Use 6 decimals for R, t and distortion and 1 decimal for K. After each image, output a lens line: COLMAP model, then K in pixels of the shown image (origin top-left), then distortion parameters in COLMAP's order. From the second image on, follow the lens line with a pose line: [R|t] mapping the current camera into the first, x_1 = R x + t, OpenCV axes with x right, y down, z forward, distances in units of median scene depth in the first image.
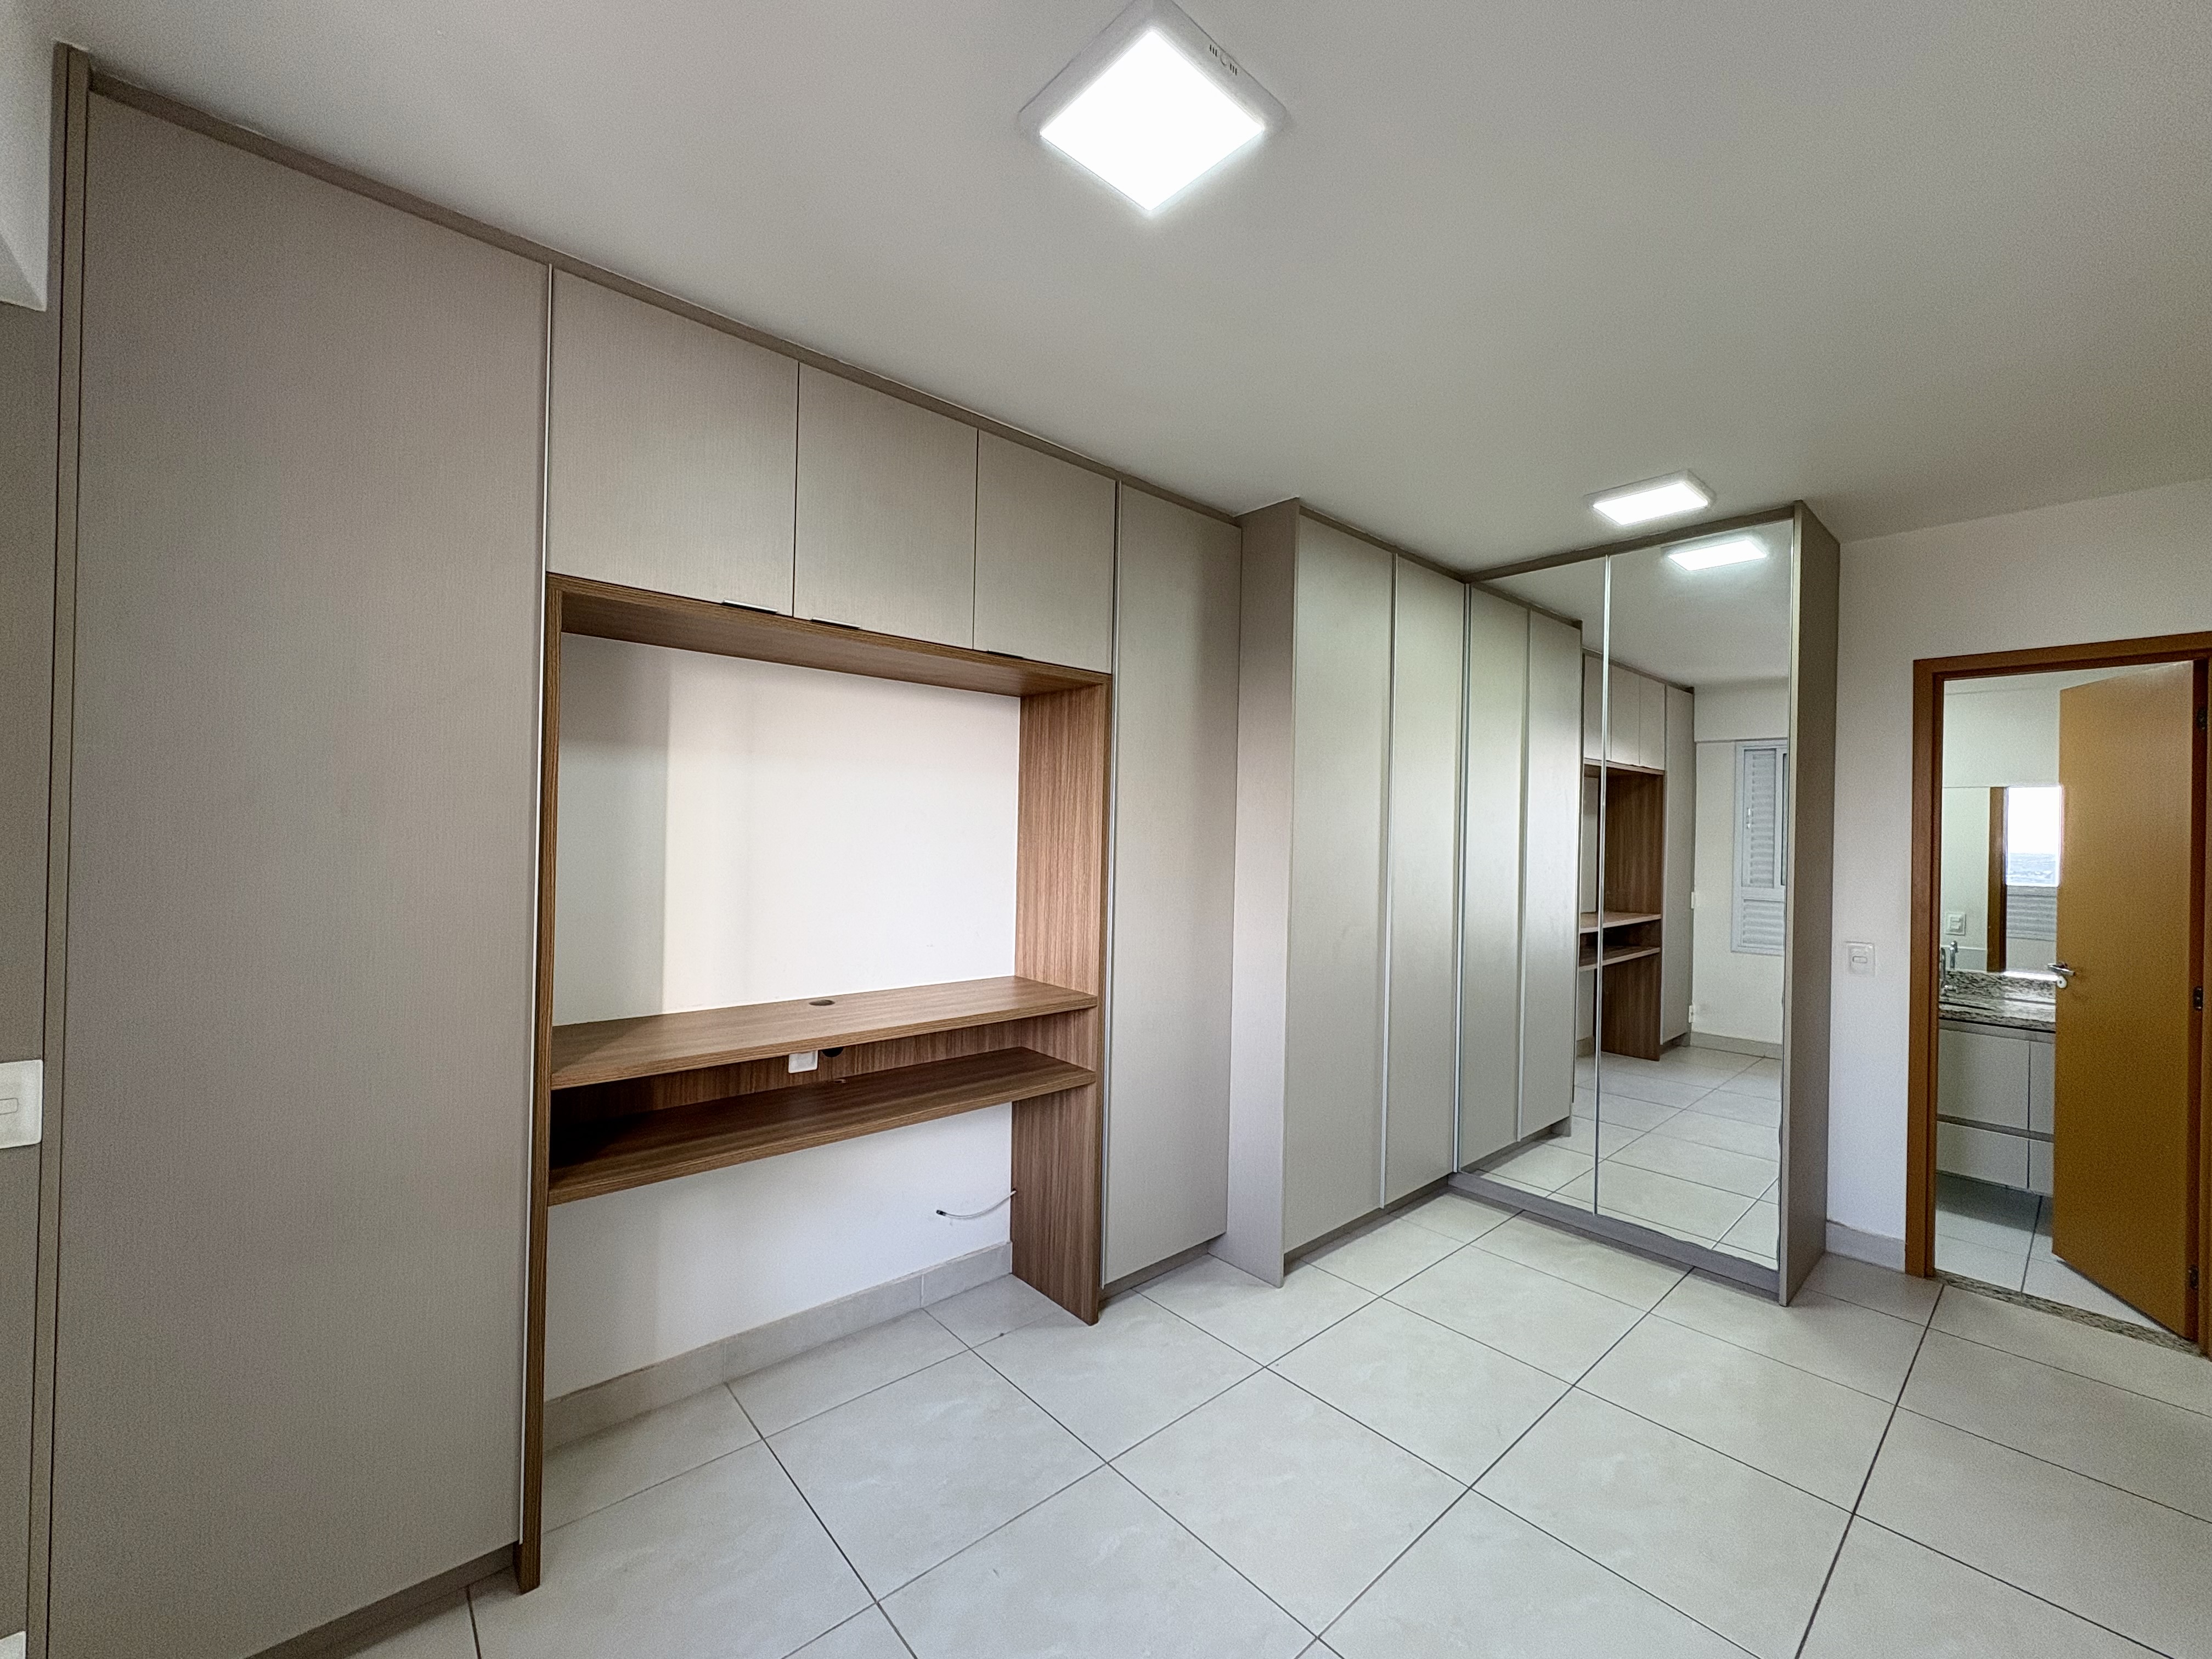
lens RADIAL K [[883.8, 0, 1104.4], [0, 883.8, 828.1], [0, 0, 1]] dist [0.000741, 0.000126]
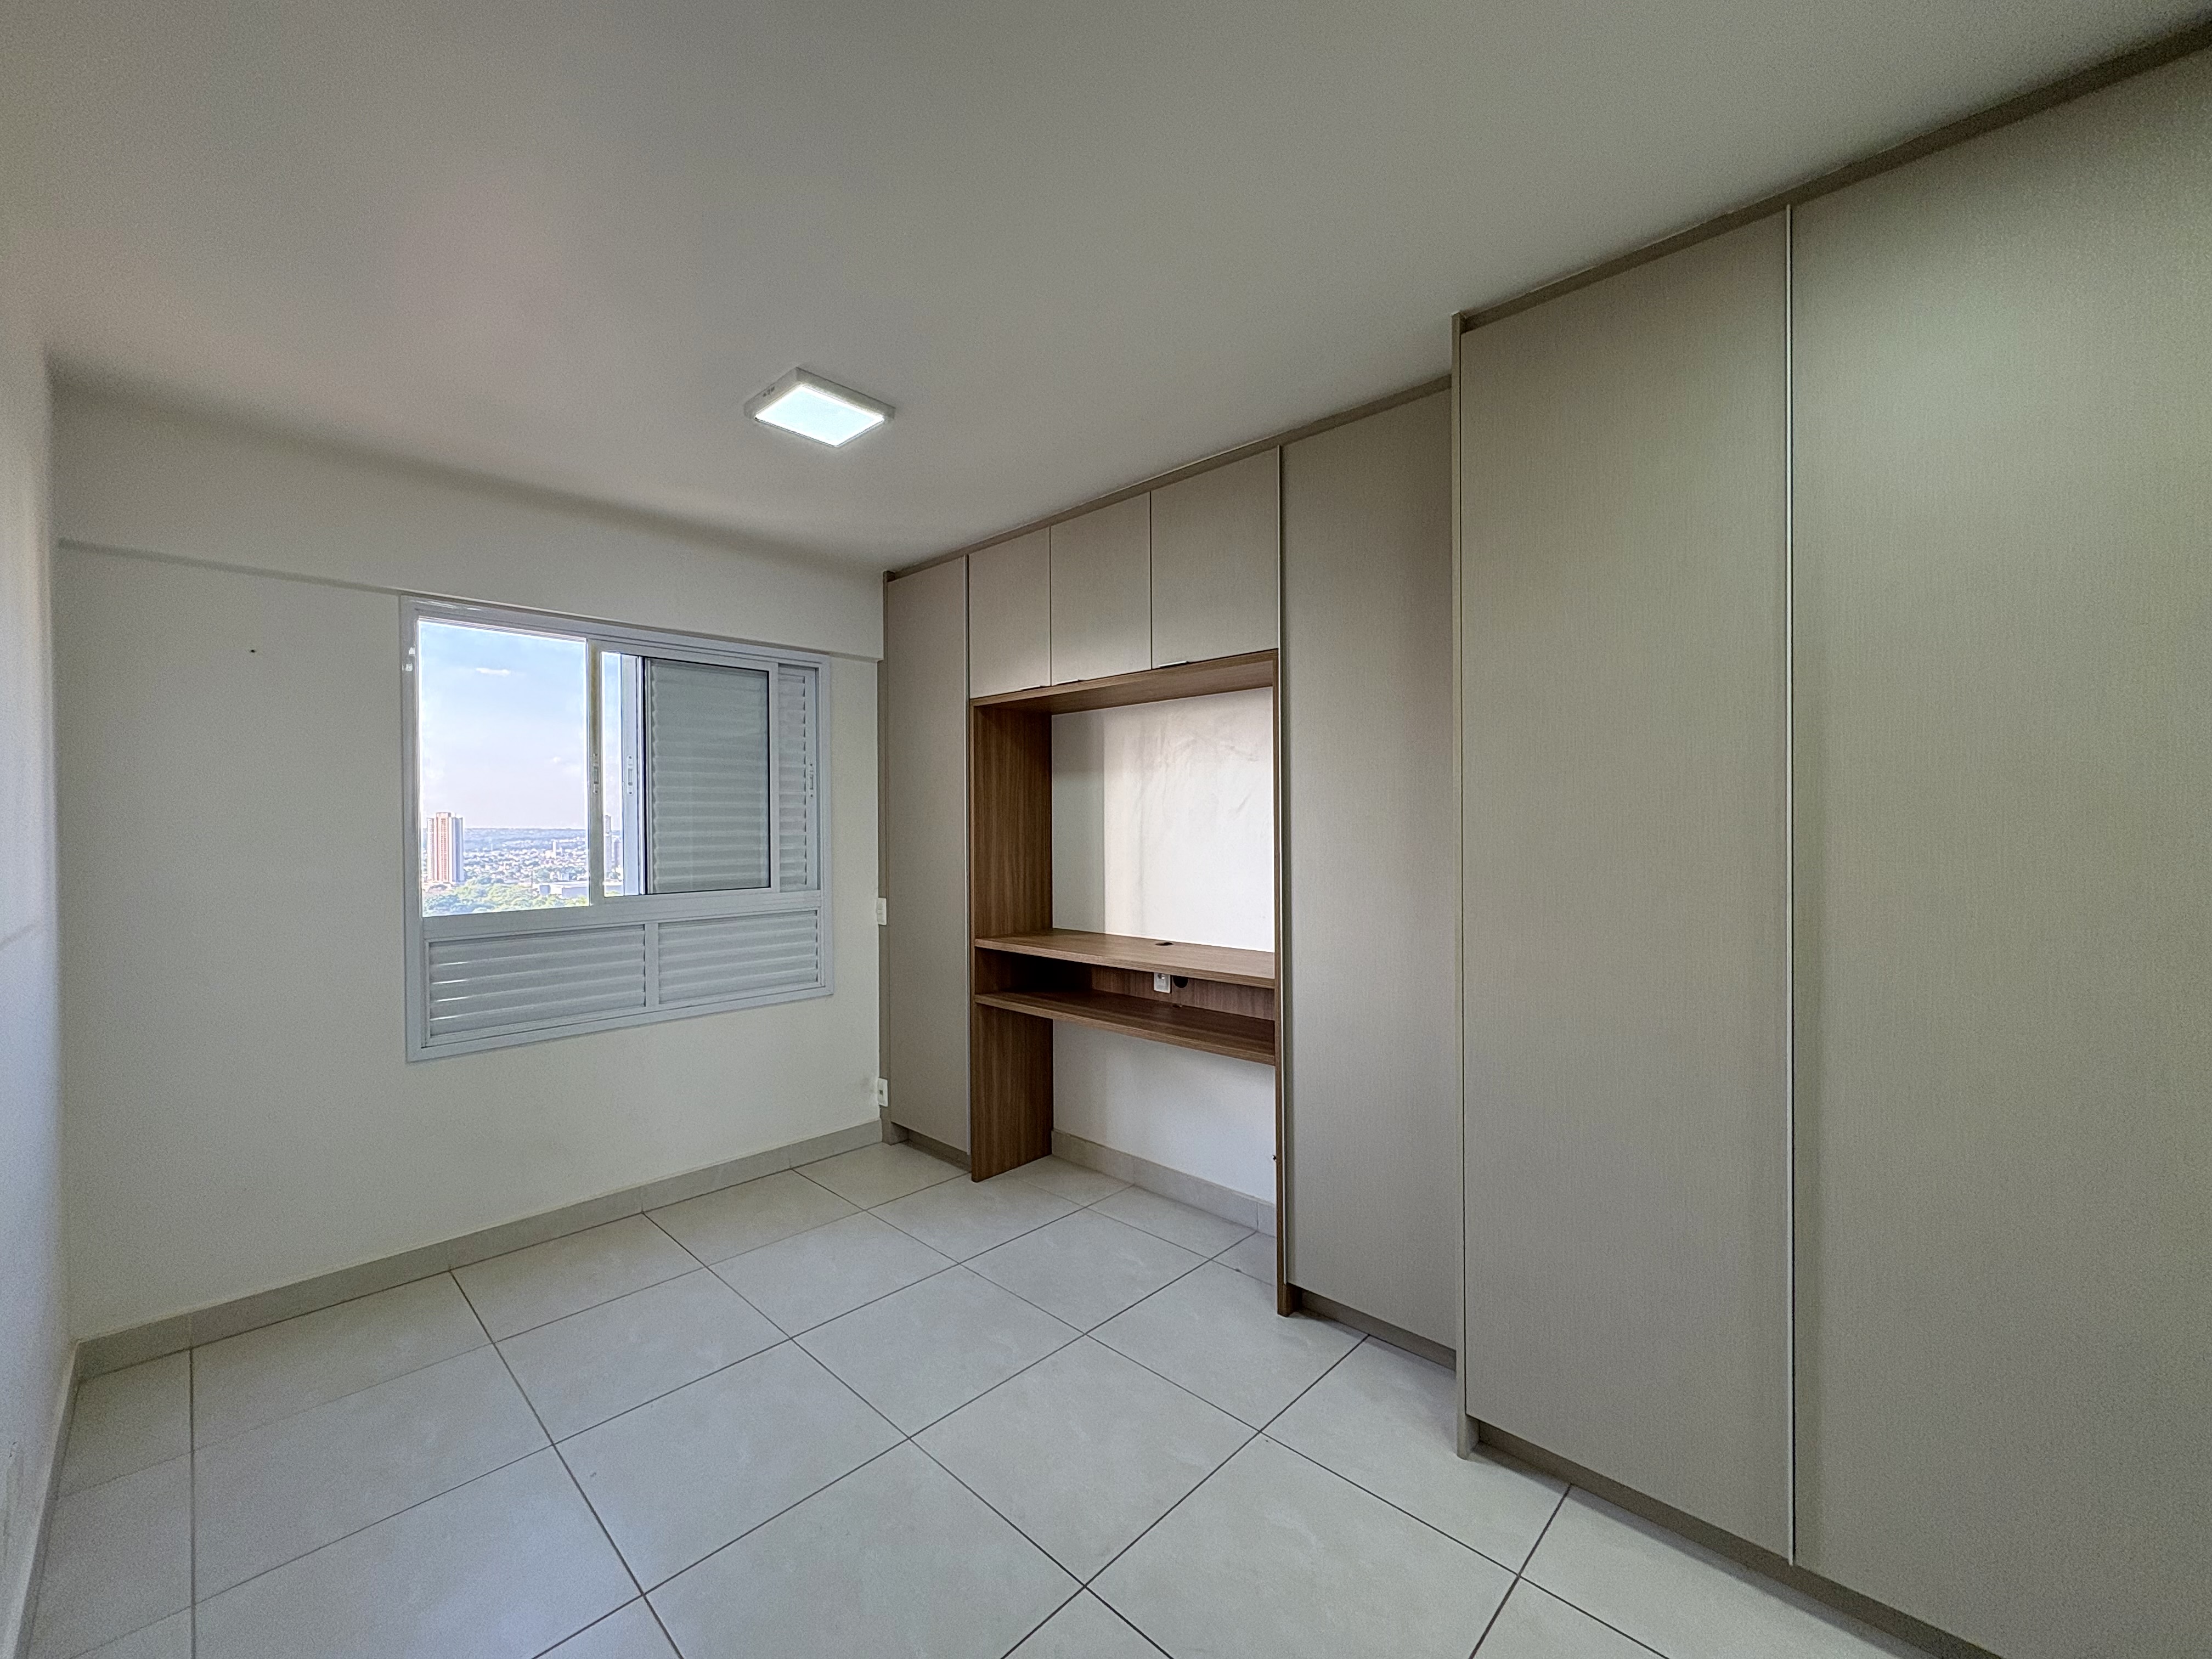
lens RADIAL K [[883.8, 0, 1103.5], [0, 883.8, 831.7], [0, 0, 1]] dist [0.000741, 0.000126]
pose [[0.082972, -0.016230, -0.996420, 1.066557], [0.008168, 0.999845, -0.015606, 0.046216], [0.996518, -0.006843, 0.083092, 0.813619]]
